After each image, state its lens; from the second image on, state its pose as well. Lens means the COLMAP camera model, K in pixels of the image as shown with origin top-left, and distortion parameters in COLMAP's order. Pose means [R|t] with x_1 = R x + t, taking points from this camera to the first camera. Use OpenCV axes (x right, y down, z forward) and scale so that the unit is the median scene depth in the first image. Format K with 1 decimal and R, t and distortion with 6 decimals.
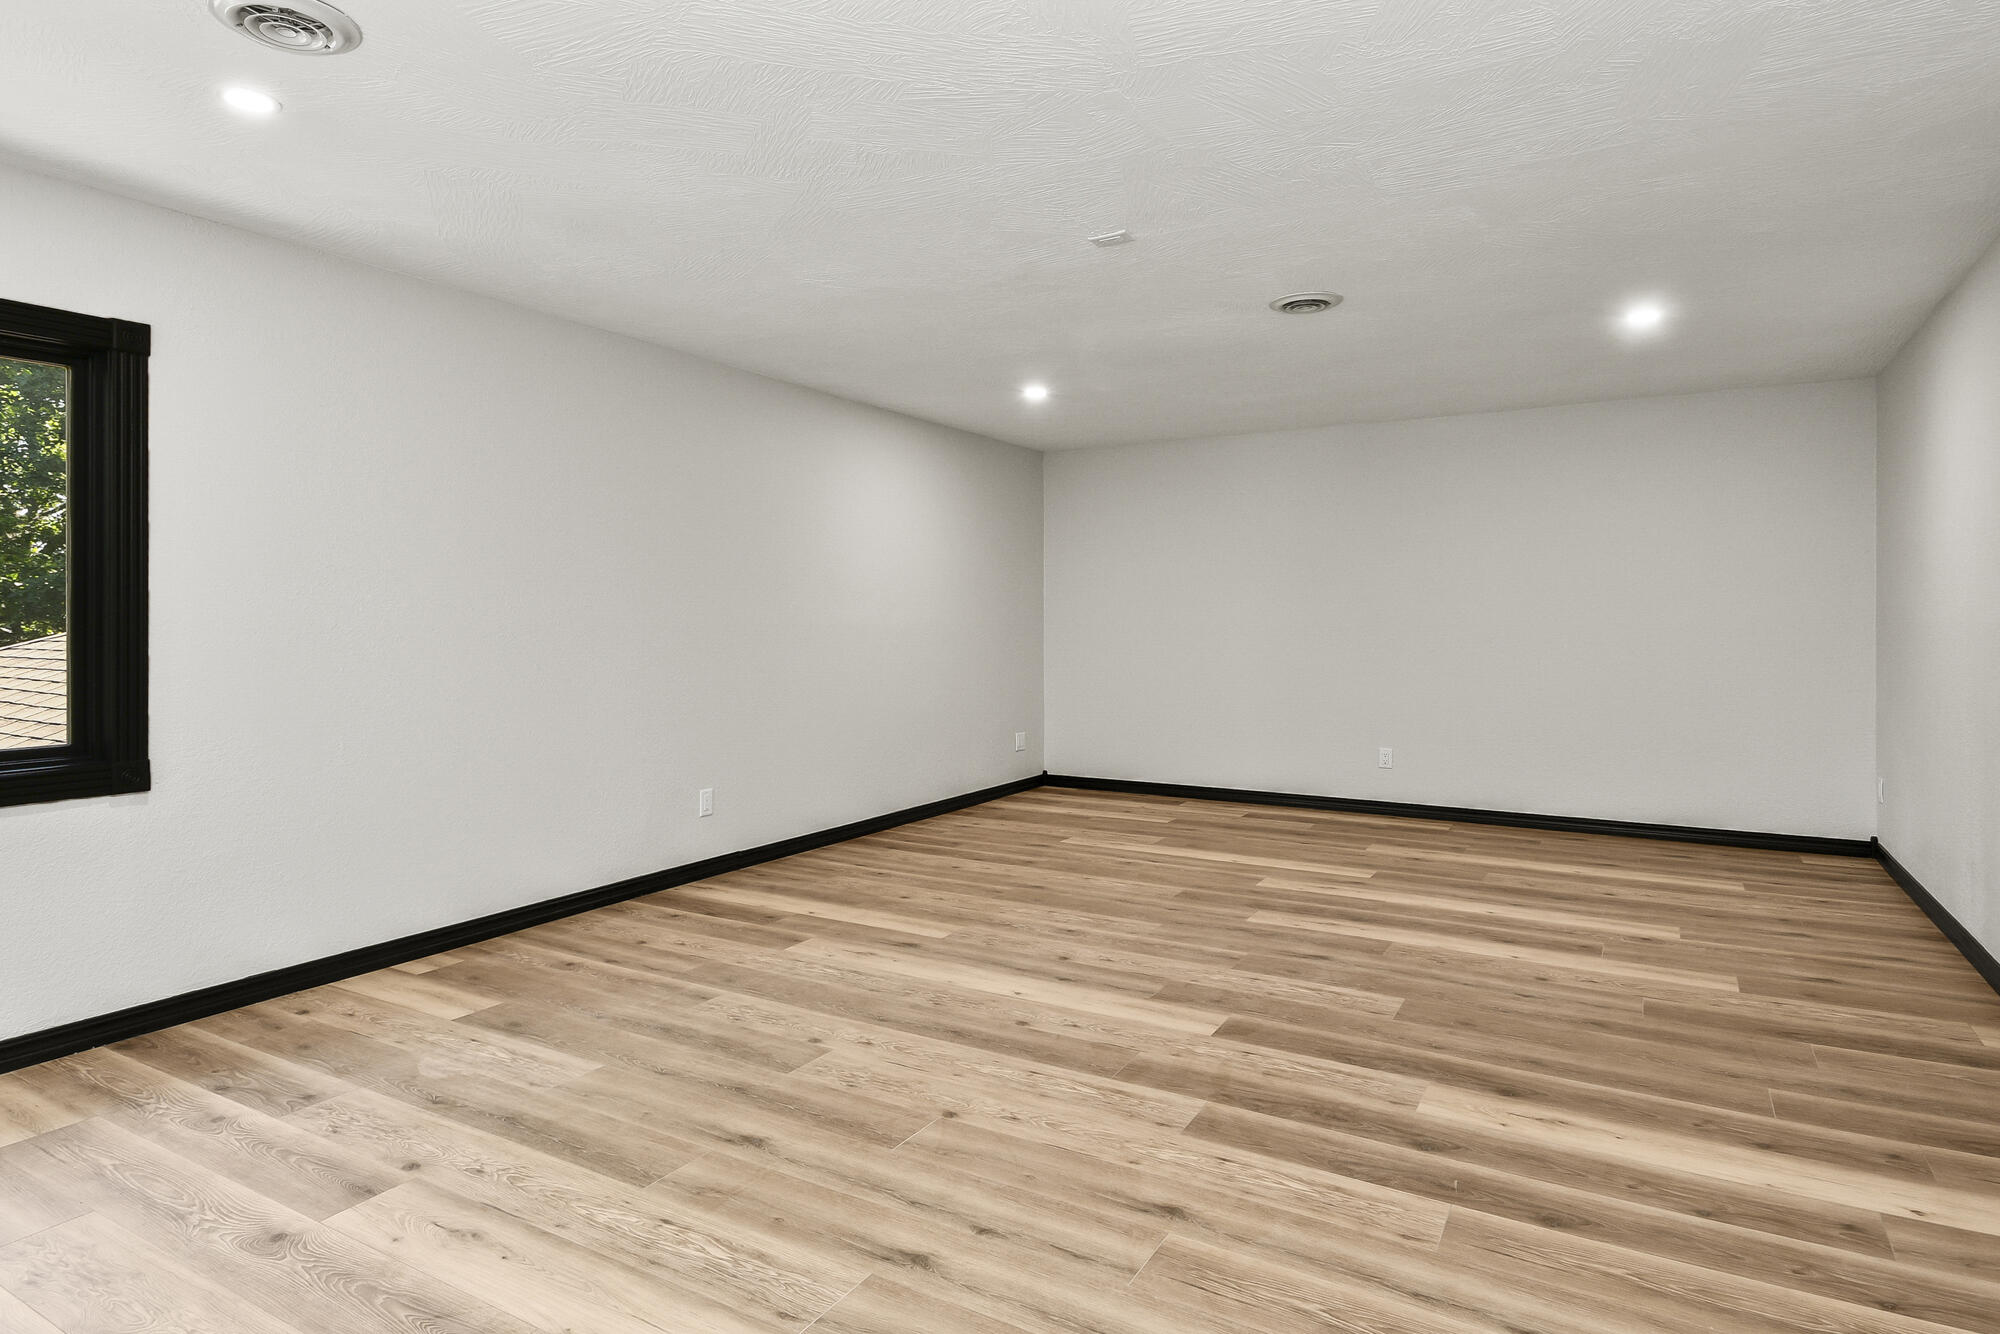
lens RADIAL K [[1087.7, 0, 1000.0], [0, 1087.7, 667.0], [0, 0, 1]] dist [-0.001489, -0.001199]
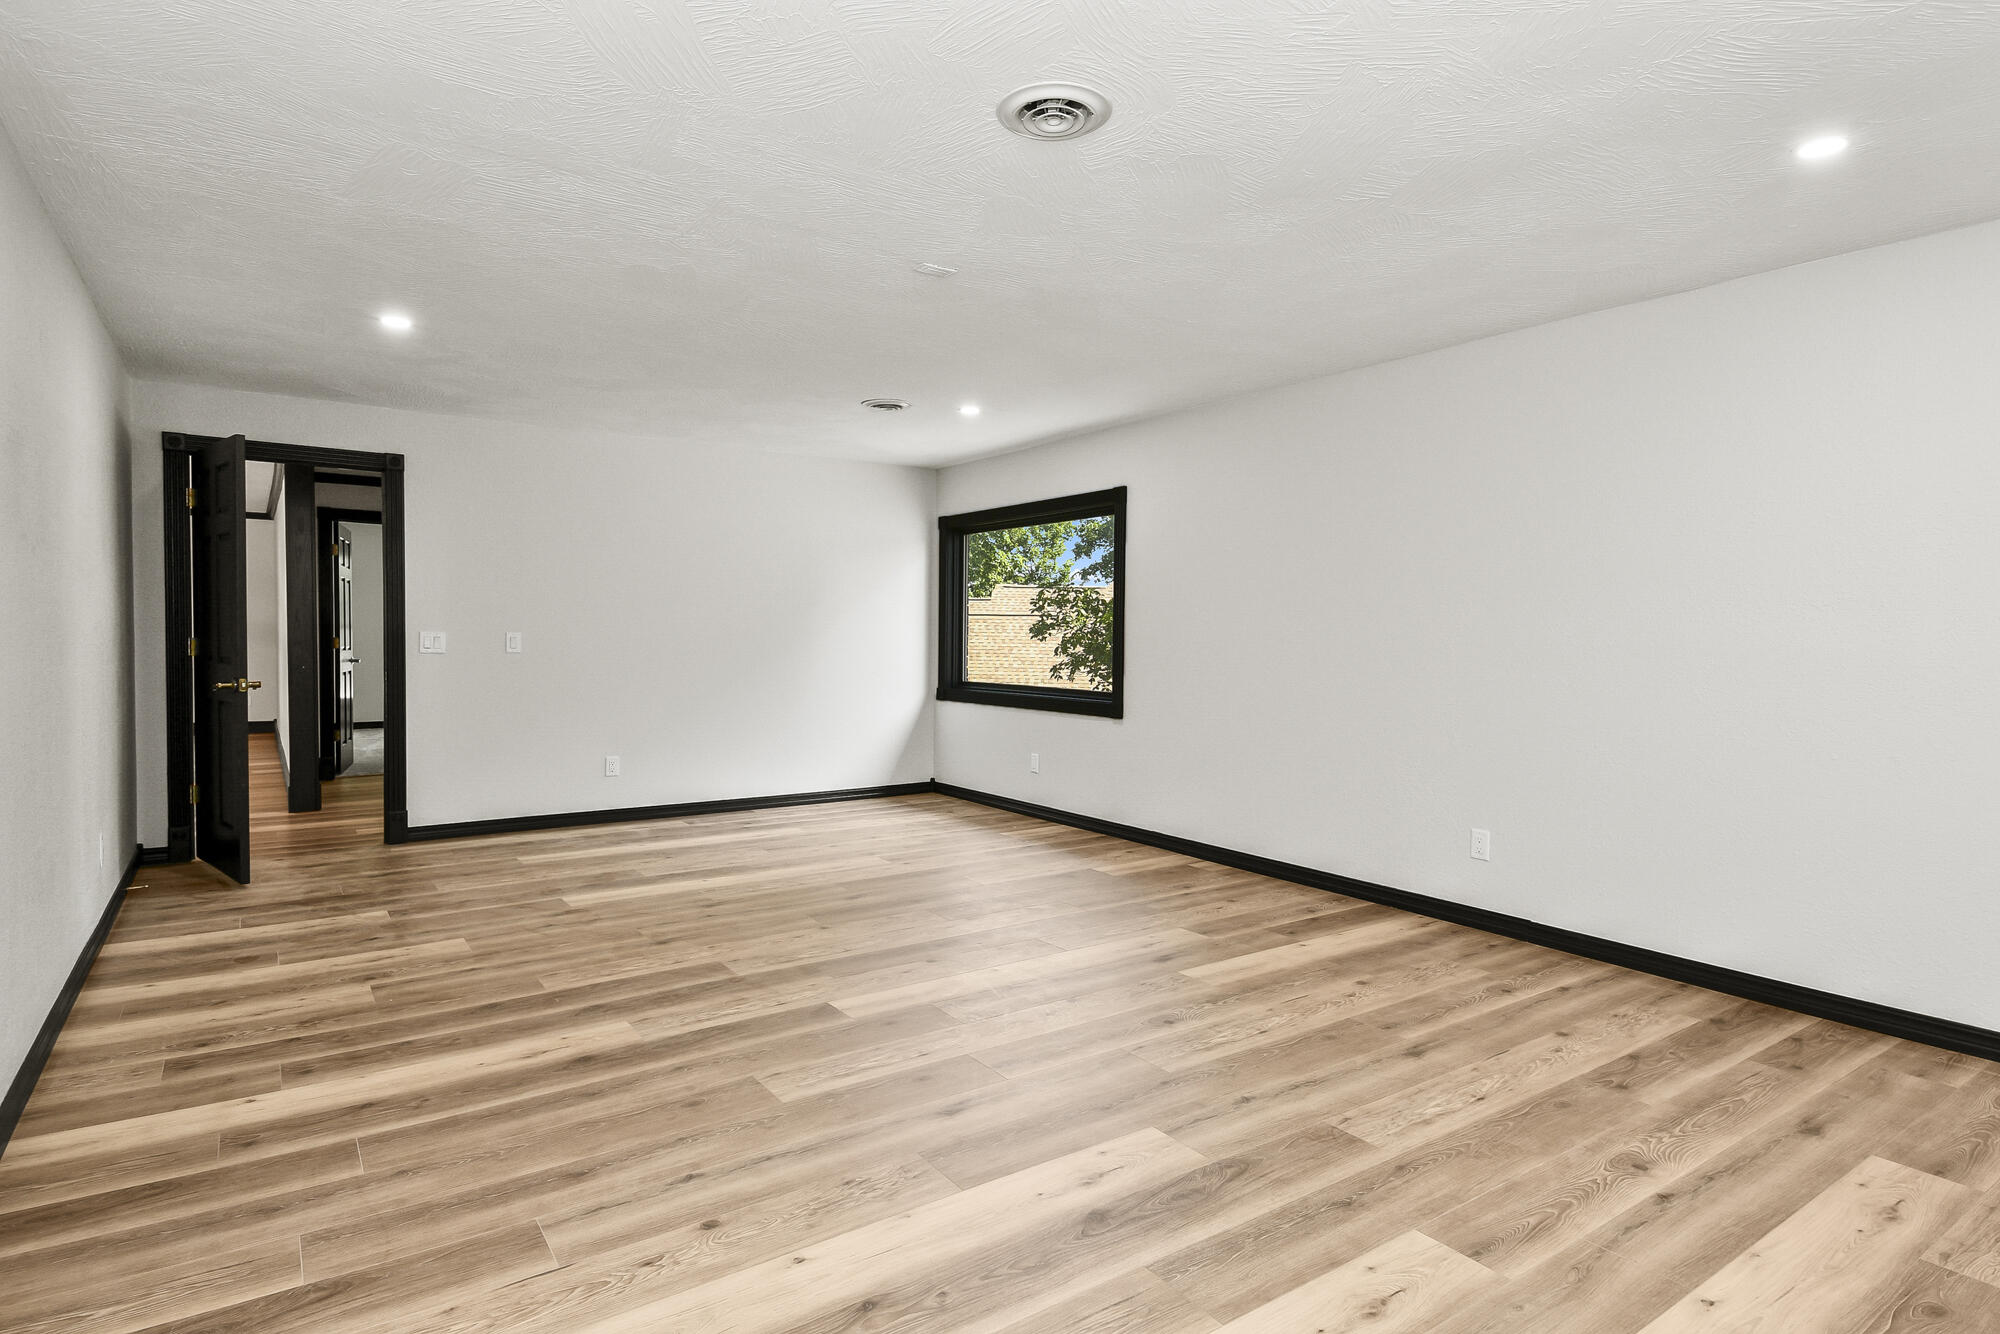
lens RADIAL K [[1094.2, 0, 994.4], [0, 1094.2, 645.8], [0, 0, 1]] dist [0.000912, 0.000133]
pose [[-0.418606, 0.009566, -0.908118, 1.340702], [-0.063028, 0.997227, 0.039558, -0.103692], [0.905978, 0.073796, -0.416842, 1.865156]]
